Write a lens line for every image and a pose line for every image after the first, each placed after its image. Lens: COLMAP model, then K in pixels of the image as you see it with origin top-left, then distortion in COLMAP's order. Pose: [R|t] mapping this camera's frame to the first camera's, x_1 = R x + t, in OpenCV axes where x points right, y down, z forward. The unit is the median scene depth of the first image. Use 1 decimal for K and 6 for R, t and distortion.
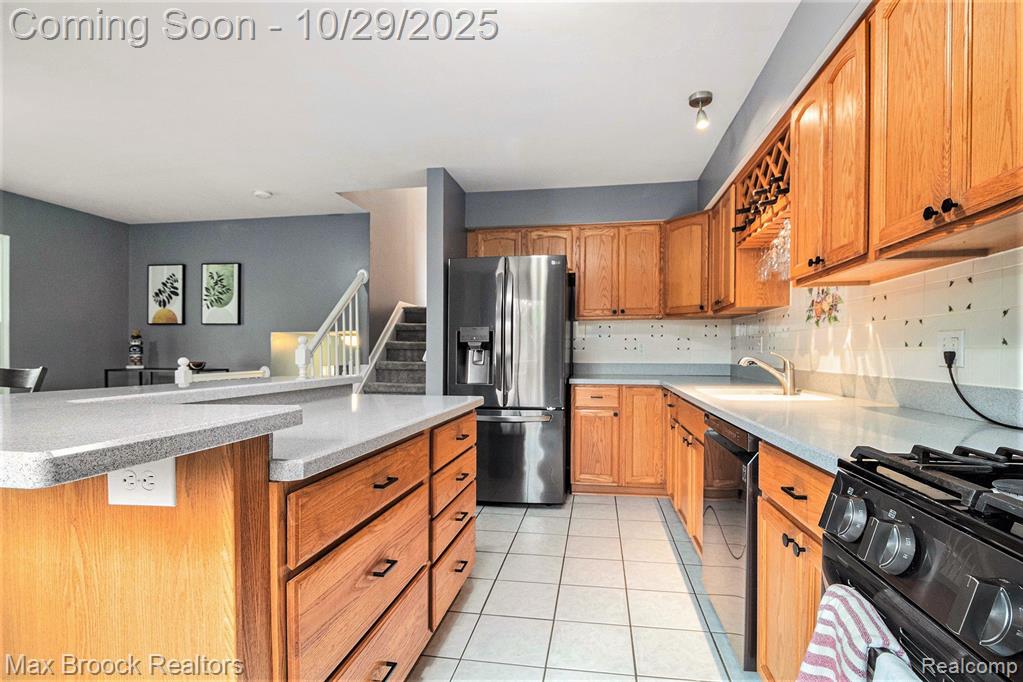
lens RADIAL K [[477.8, 0, 525.0], [0, 477.8, 353.6], [0, 0, 1]] dist [-0.007380, -0.006546]
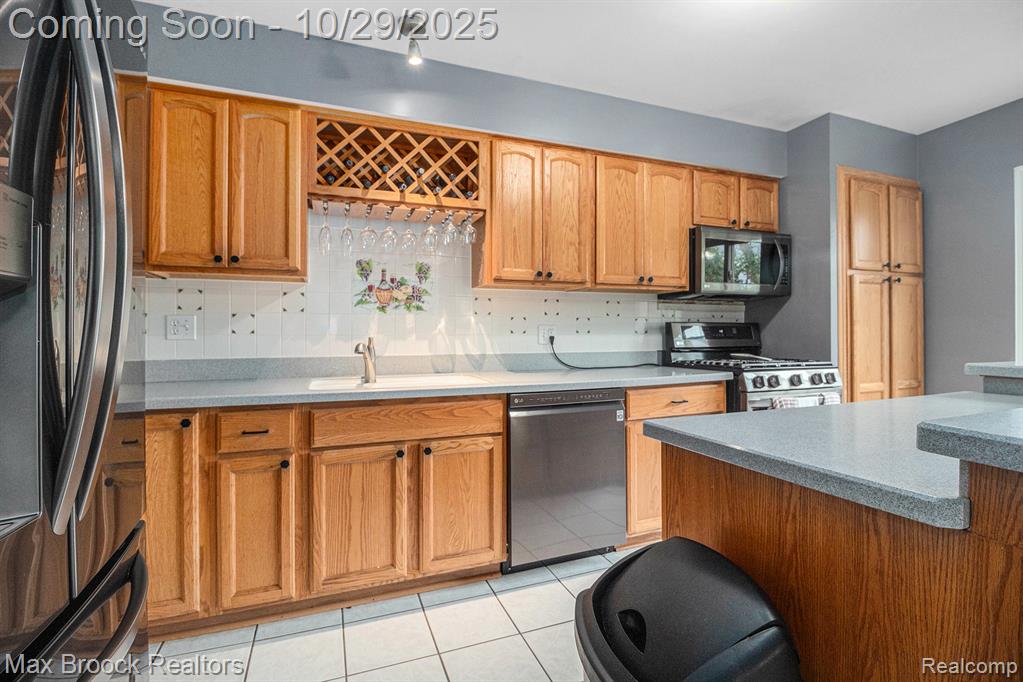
lens RADIAL K [[477.8, 0, 510.4], [0, 477.8, 338.6], [0, 0, 1]] dist [-0.007380, -0.006546]
pose [[-0.495036, -0.000204, 0.868872, -0.227552], [0.006899, 0.999968, 0.004165, -0.001372], [-0.868845, 0.008056, -0.495019, 0.686329]]
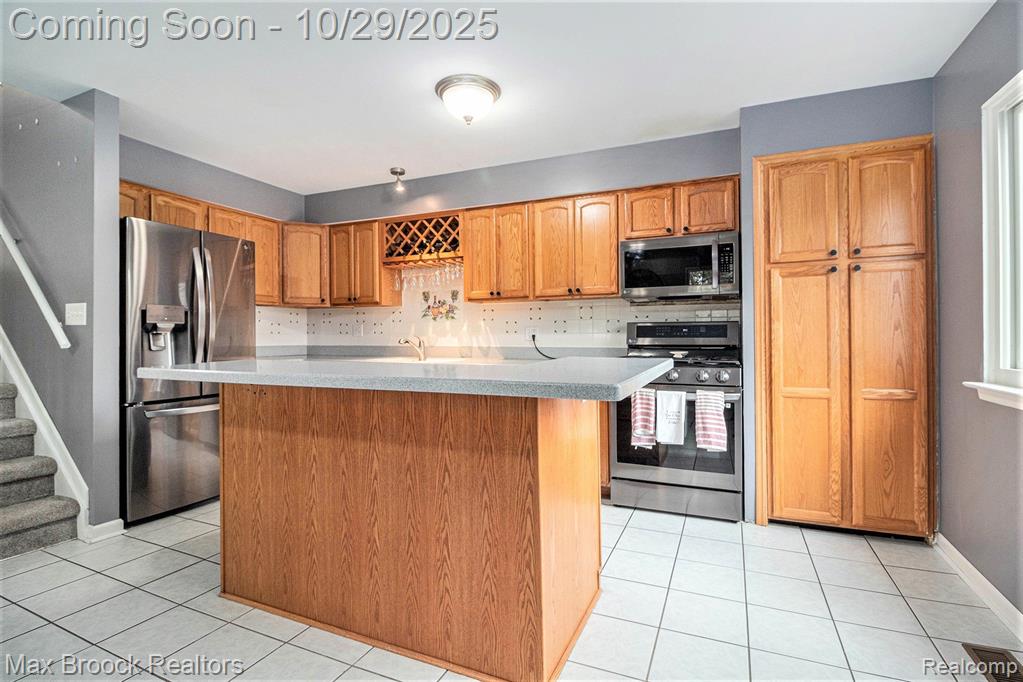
lens RADIAL K [[477.8, 0, 523.9], [0, 477.8, 333.8], [0, 0, 1]] dist [-0.007380, -0.006546]
pose [[0.243803, 0.002470, 0.969822, -0.555686], [0.006364, 0.999971, -0.004146, 0.000315], [-0.969804, 0.007183, 0.243781, 0.131615]]
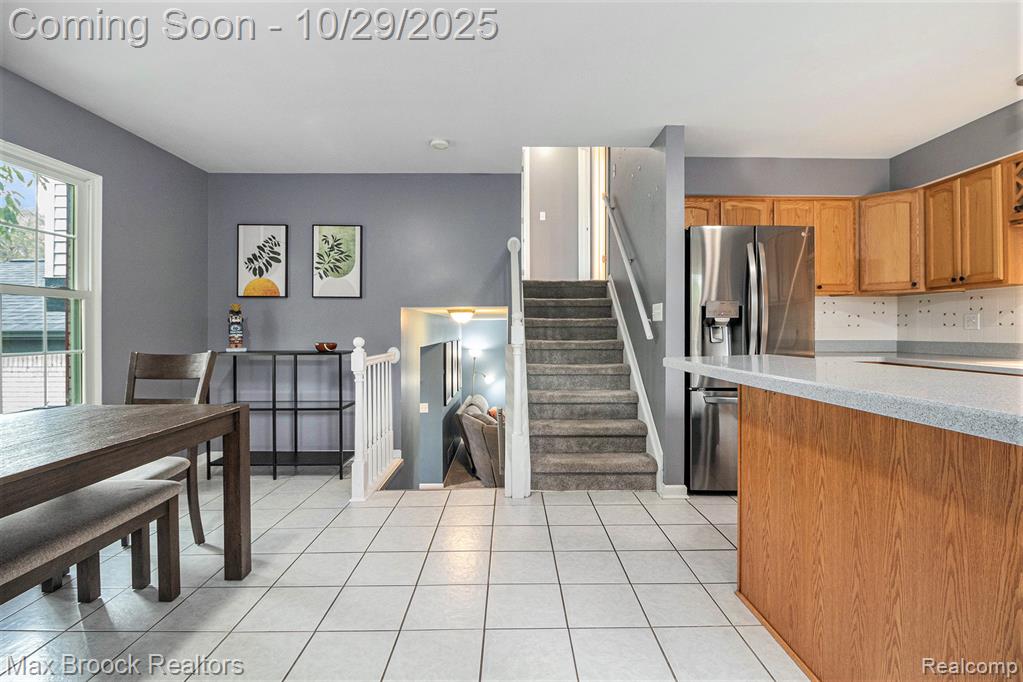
lens RADIAL K [[477.8, 0, 519.1], [0, 477.8, 331.2], [0, 0, 1]] dist [-0.007380, -0.006546]
pose [[0.985931, -0.003756, 0.167111, -0.467845], [0.004135, 0.999990, -0.001924, 0.000249], [-0.167102, 0.002588, 0.985936, 0.118657]]
